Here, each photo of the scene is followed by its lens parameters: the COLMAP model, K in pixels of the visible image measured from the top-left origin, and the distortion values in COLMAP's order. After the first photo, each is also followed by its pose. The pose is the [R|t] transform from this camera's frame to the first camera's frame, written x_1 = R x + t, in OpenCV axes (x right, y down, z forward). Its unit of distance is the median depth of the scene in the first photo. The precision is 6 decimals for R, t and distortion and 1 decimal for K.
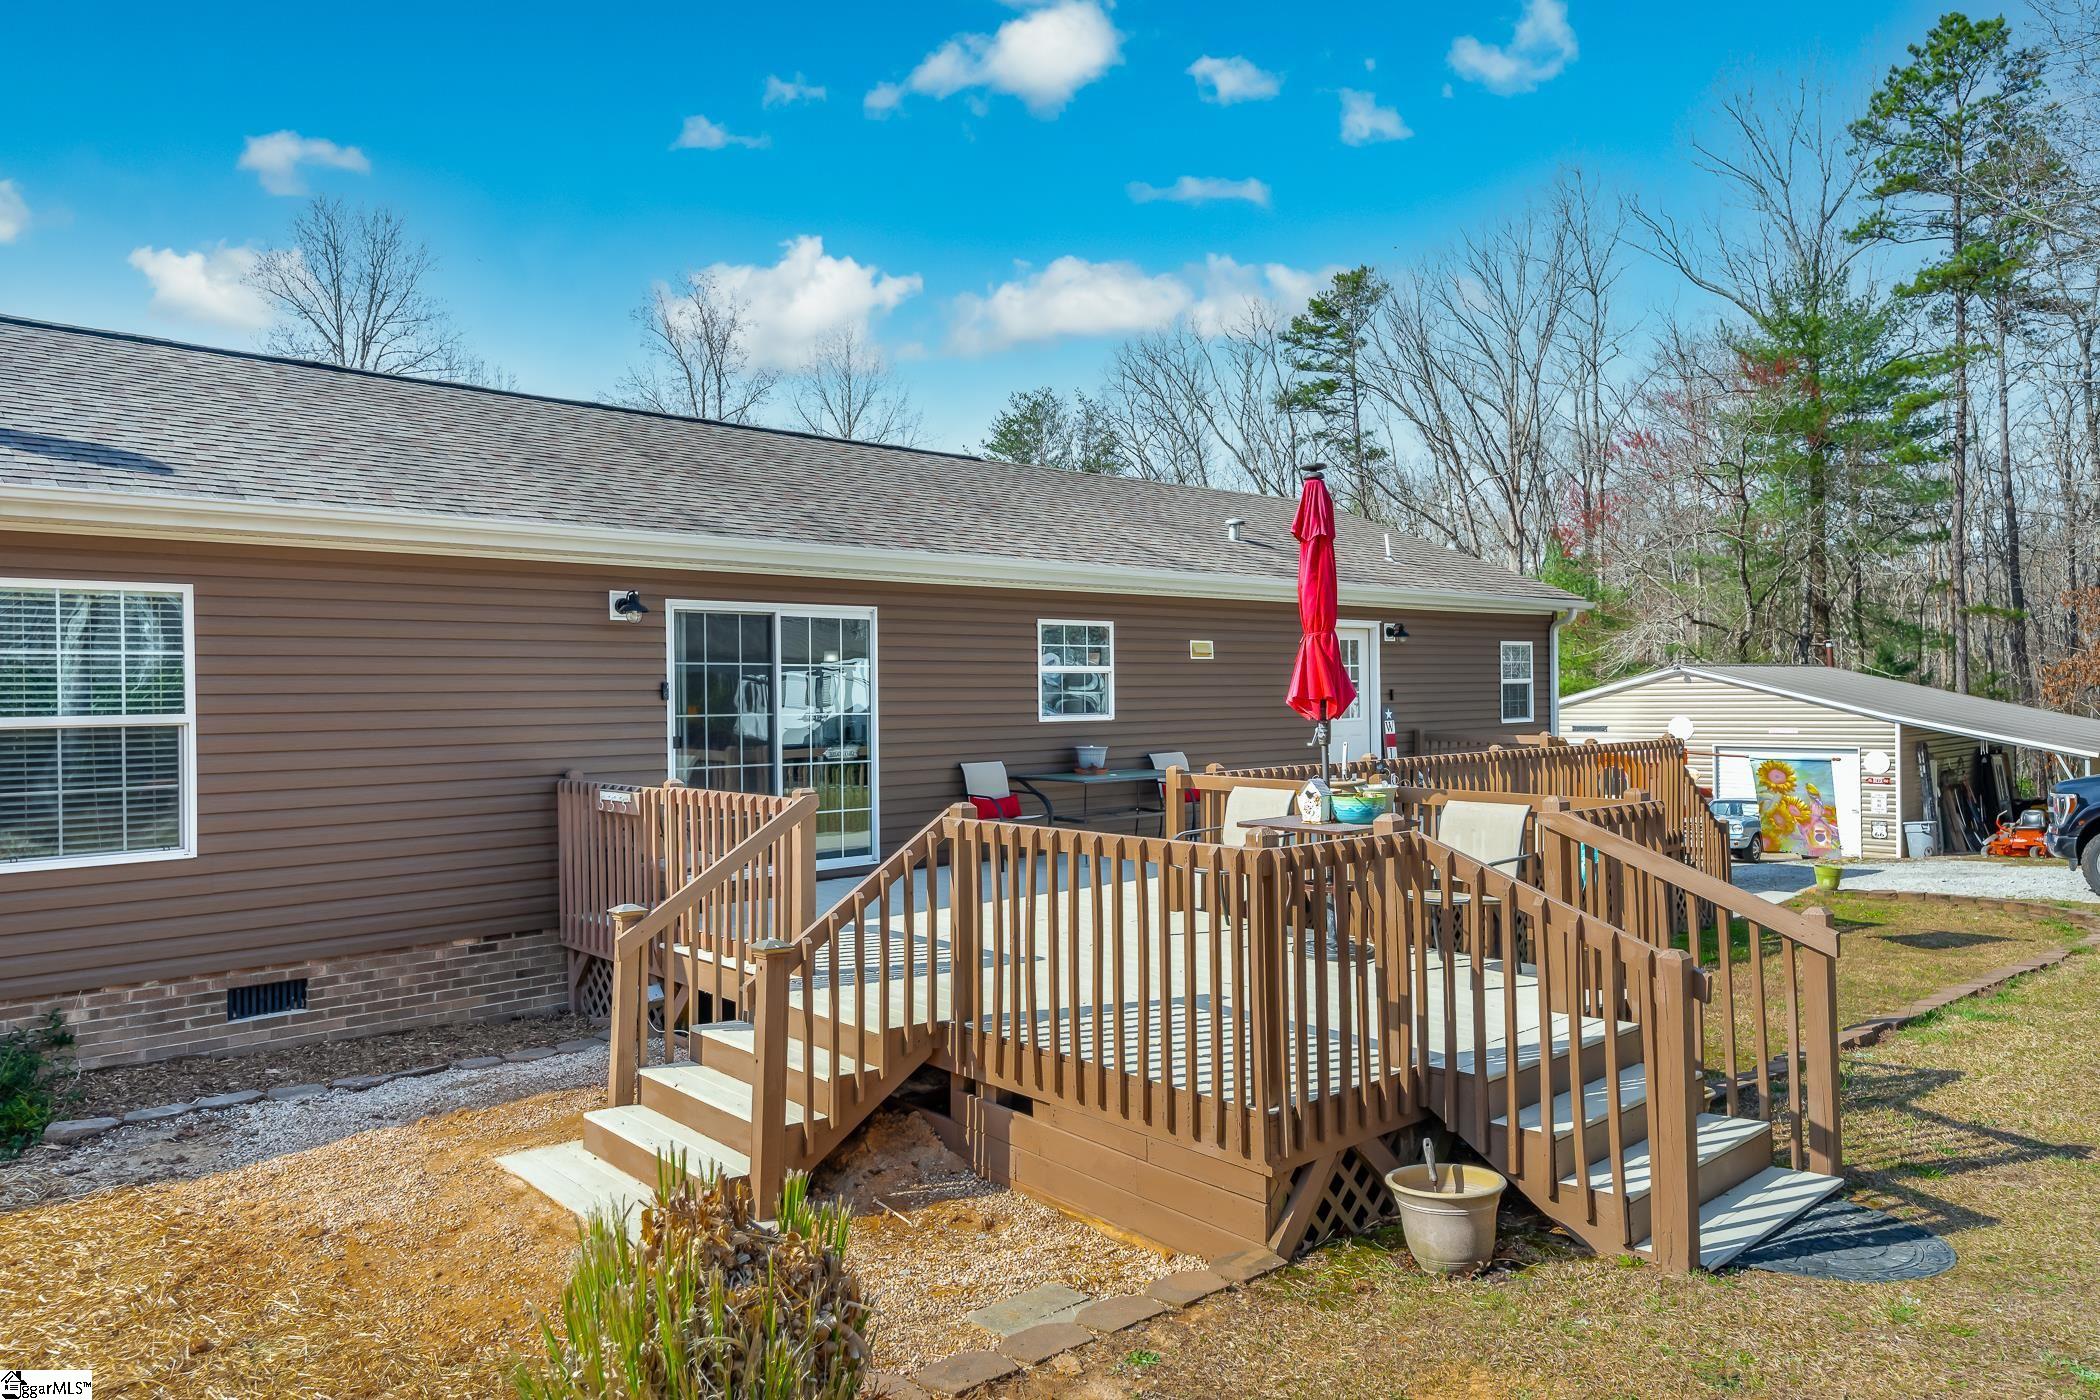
lens RADIAL K [[1342.0, 0, 1050.2], [0, 1342.0, 700.4], [0, 0, 1]] dist [0.029850, -0.000192]
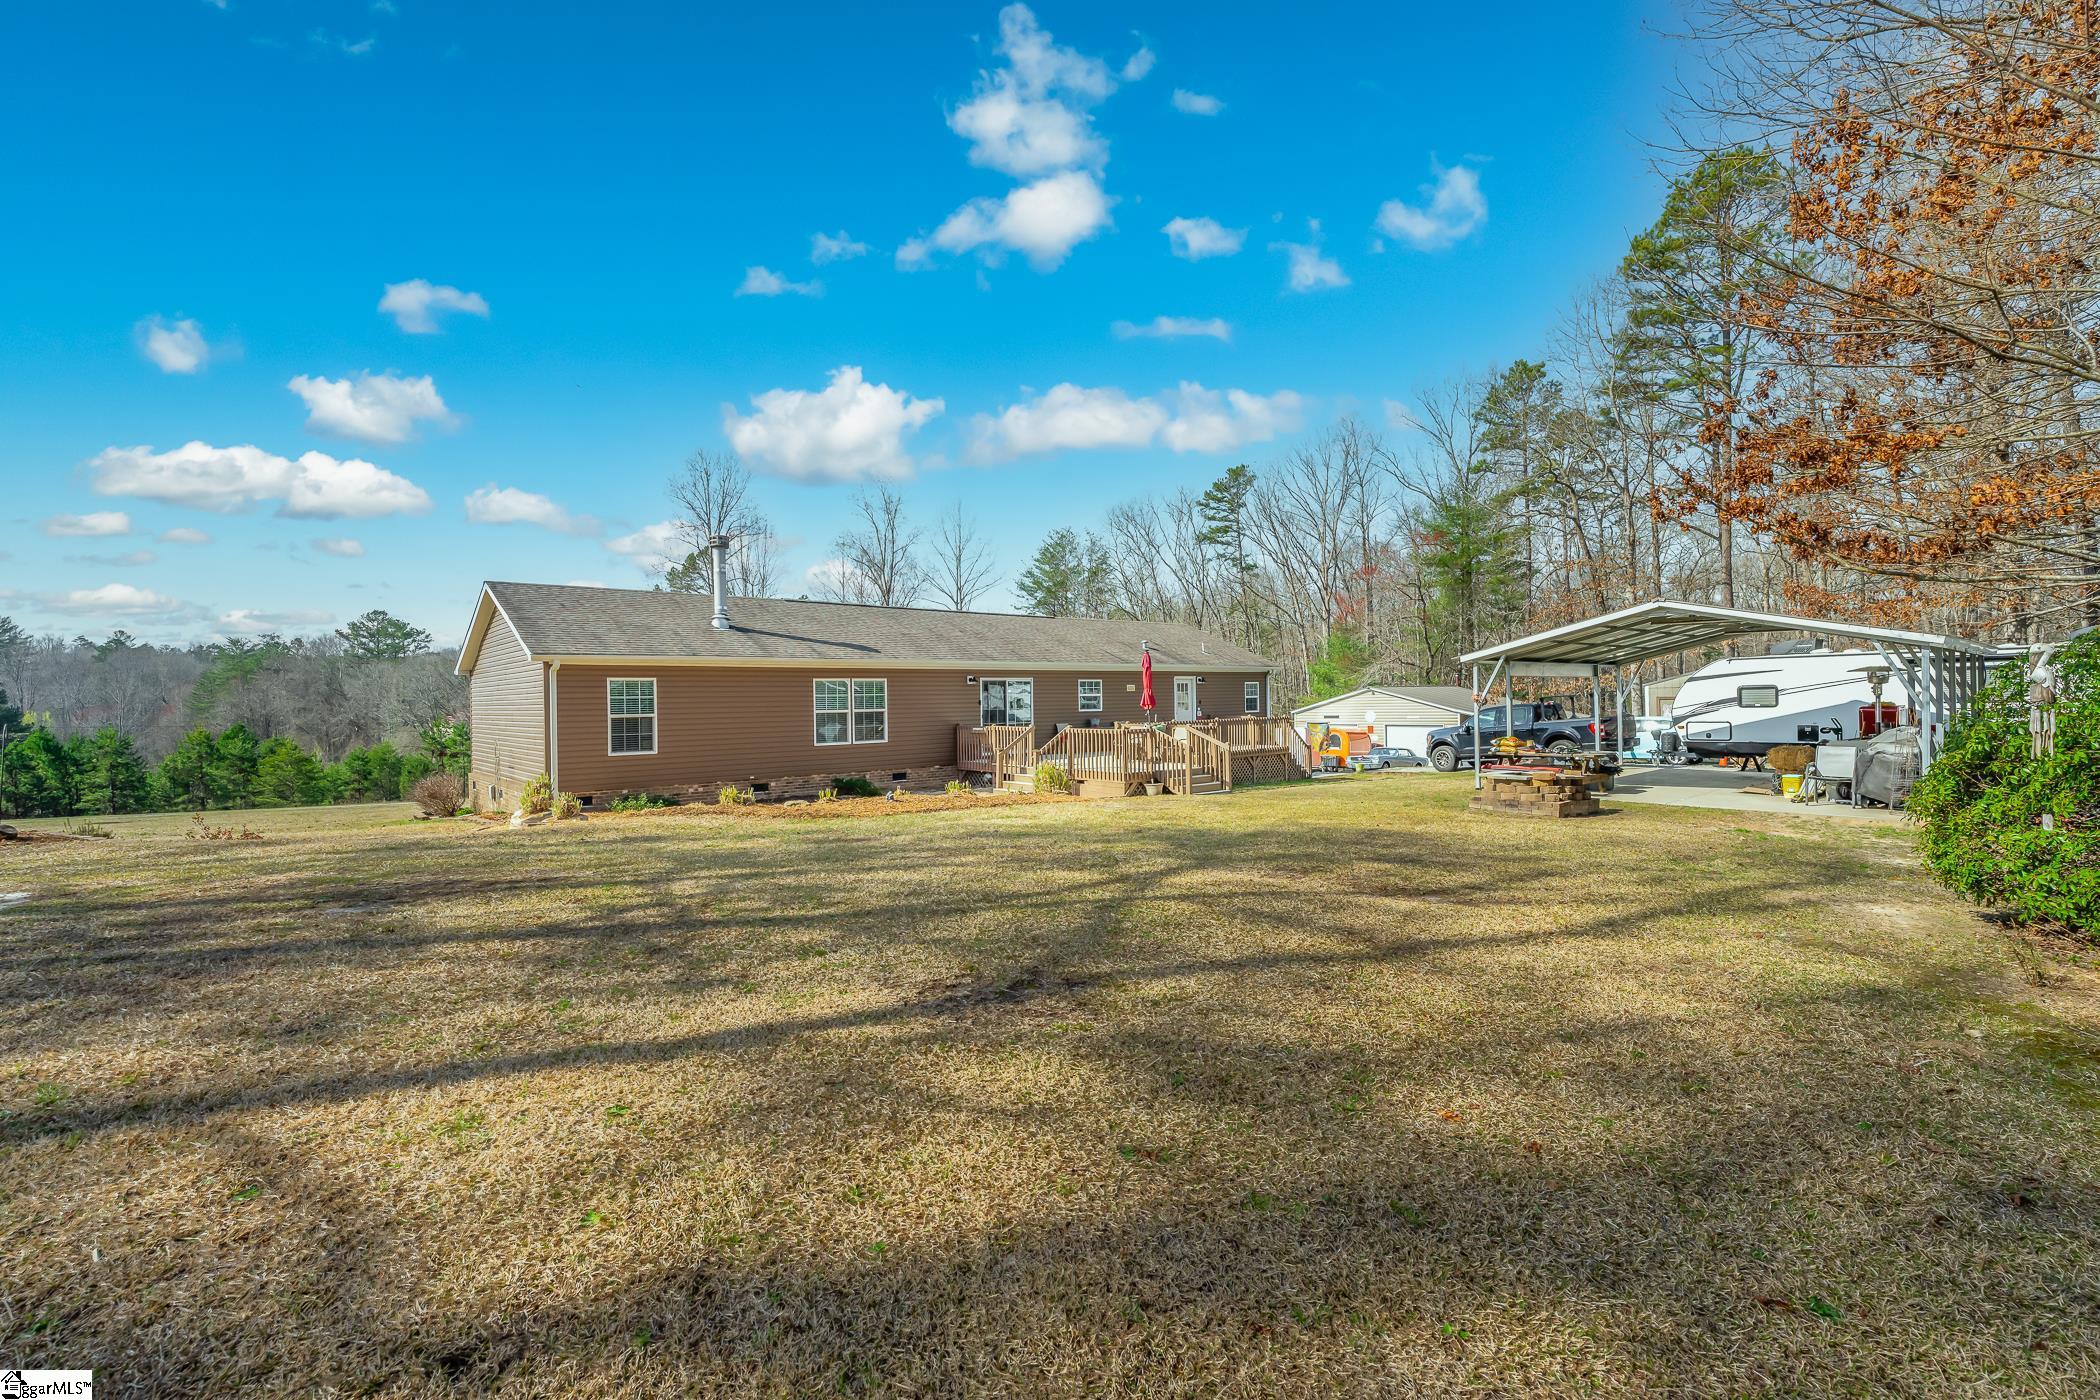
lens RADIAL K [[910.5, 0, 1053.7], [0, 910.5, 702.9], [0, 0, 1]] dist [-0.004190, -0.000184]
pose [[0.999916, -0.003958, -0.012358, -0.008549], [0.003938, 0.999991, -0.001653, -0.000199], [0.012365, 0.001605, 0.999922, -0.242211]]
